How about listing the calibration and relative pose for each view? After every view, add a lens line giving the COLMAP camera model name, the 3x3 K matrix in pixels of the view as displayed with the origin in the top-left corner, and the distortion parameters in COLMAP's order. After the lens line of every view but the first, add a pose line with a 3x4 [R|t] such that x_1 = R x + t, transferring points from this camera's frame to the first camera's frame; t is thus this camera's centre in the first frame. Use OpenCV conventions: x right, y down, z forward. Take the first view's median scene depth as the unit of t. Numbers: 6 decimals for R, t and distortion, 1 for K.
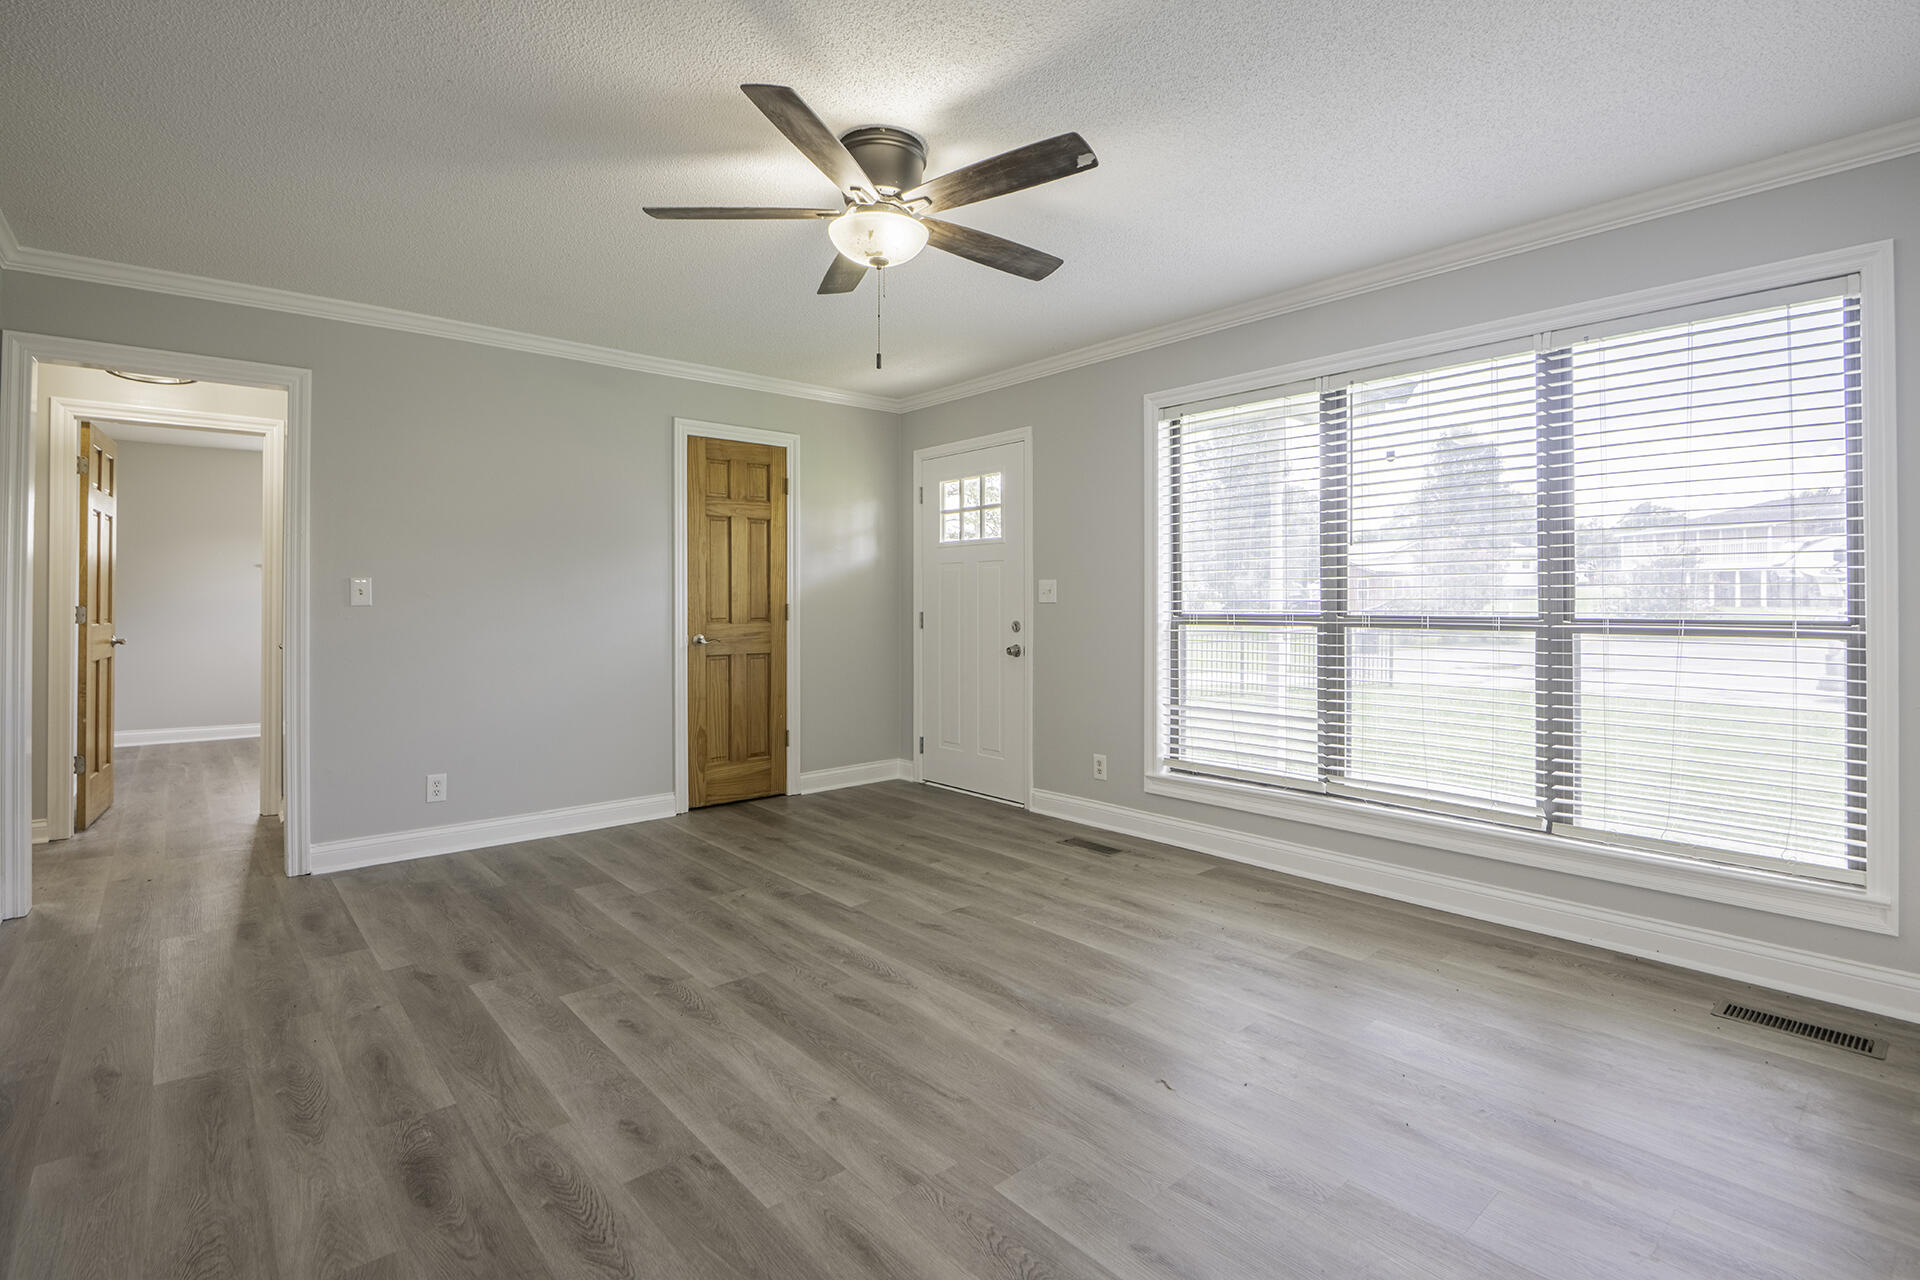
lens RADIAL K [[902.3, 0, 950.5], [0, 902.3, 595.4], [0, 0, 1]] dist [-0.010393, -0.000560]
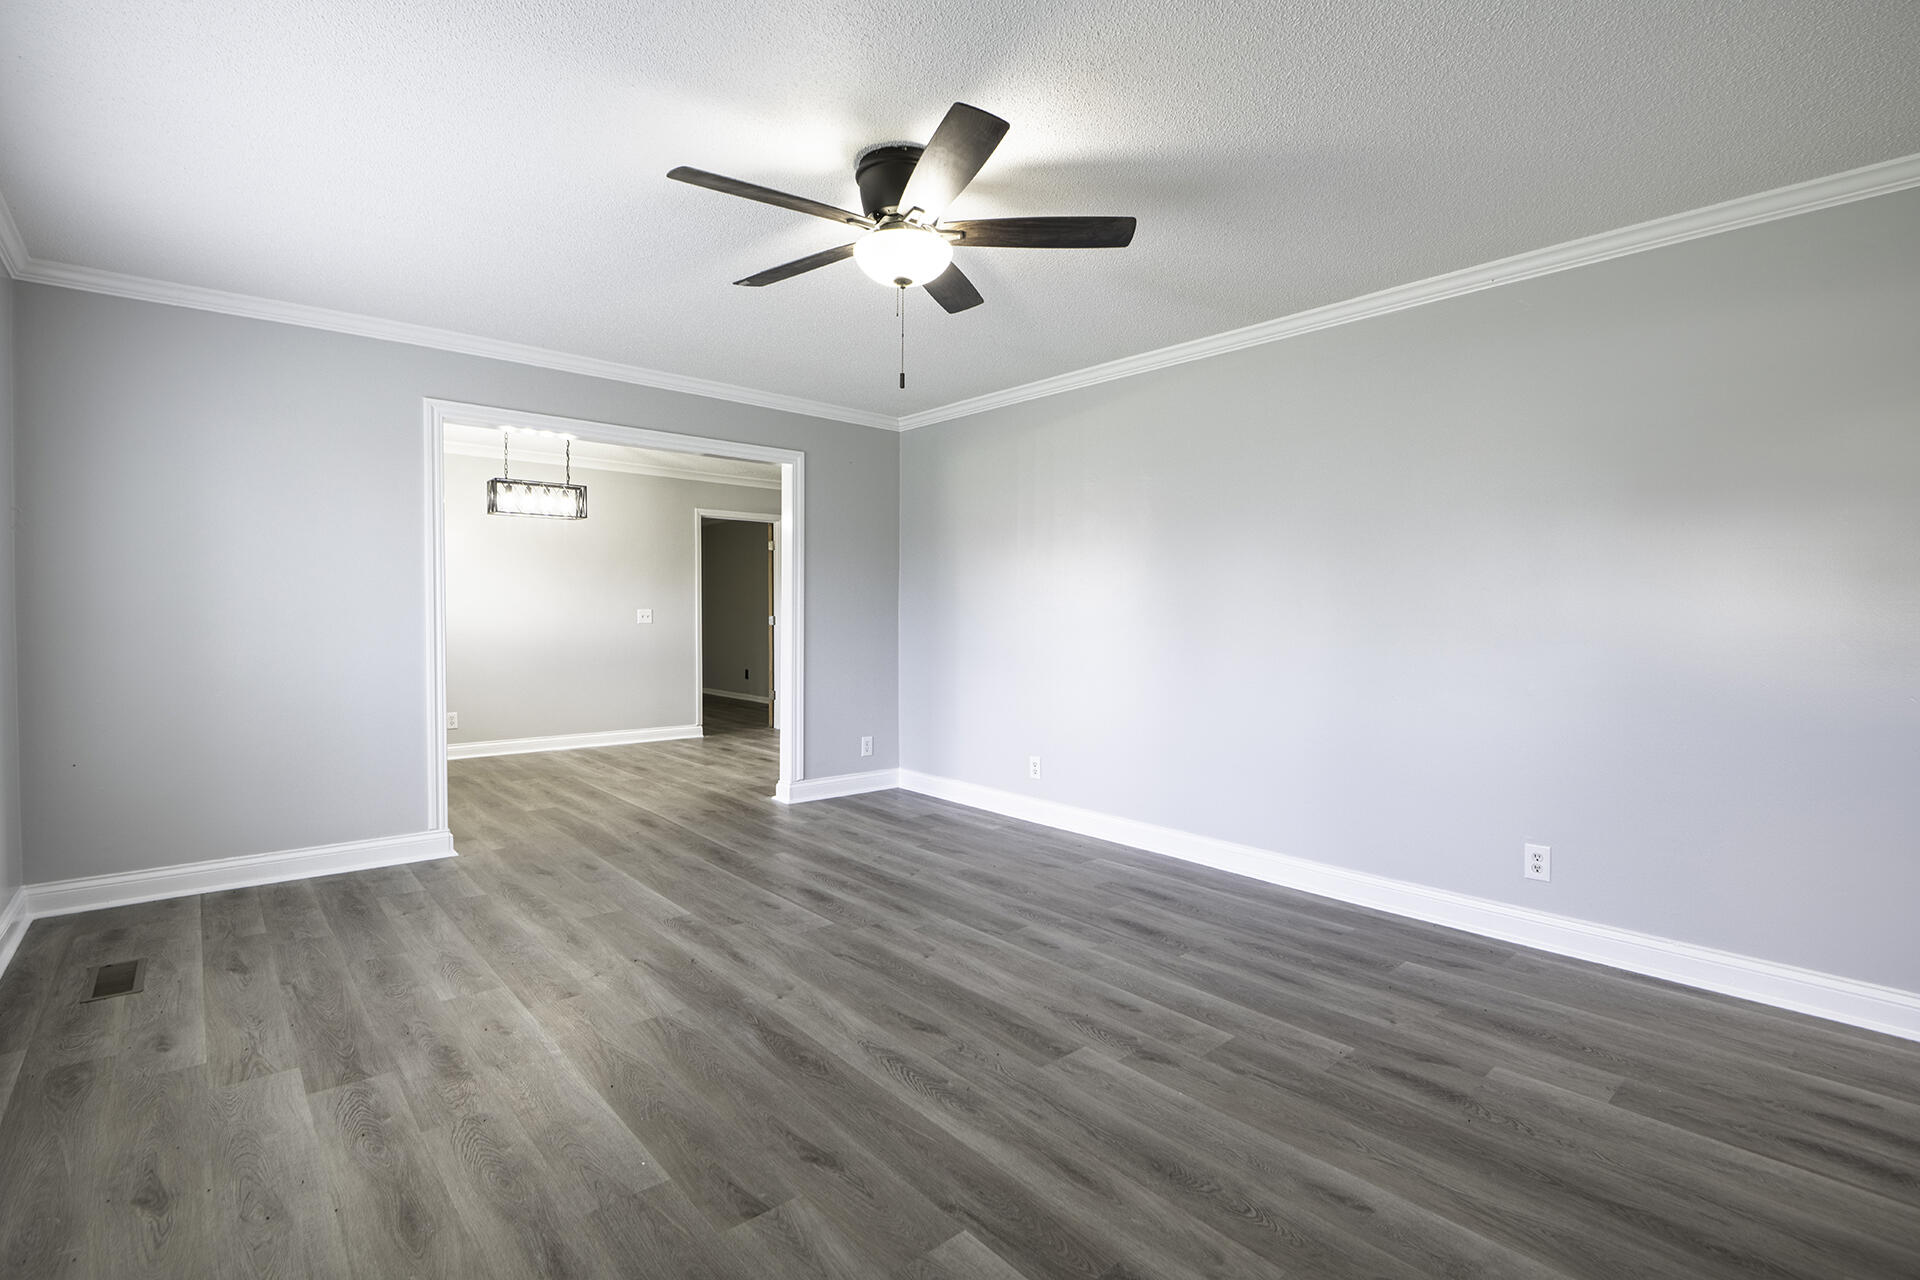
lens RADIAL K [[886.8, 0, 956.6], [0, 886.8, 631.5], [0, 0, 1]] dist [-0.003541, -0.008520]
pose [[-0.999948, -0.005267, -0.008690, -0.123518], [-0.005388, 0.999888, 0.013996, 0.005191], [0.008615, 0.014042, -0.999864, 1.846844]]
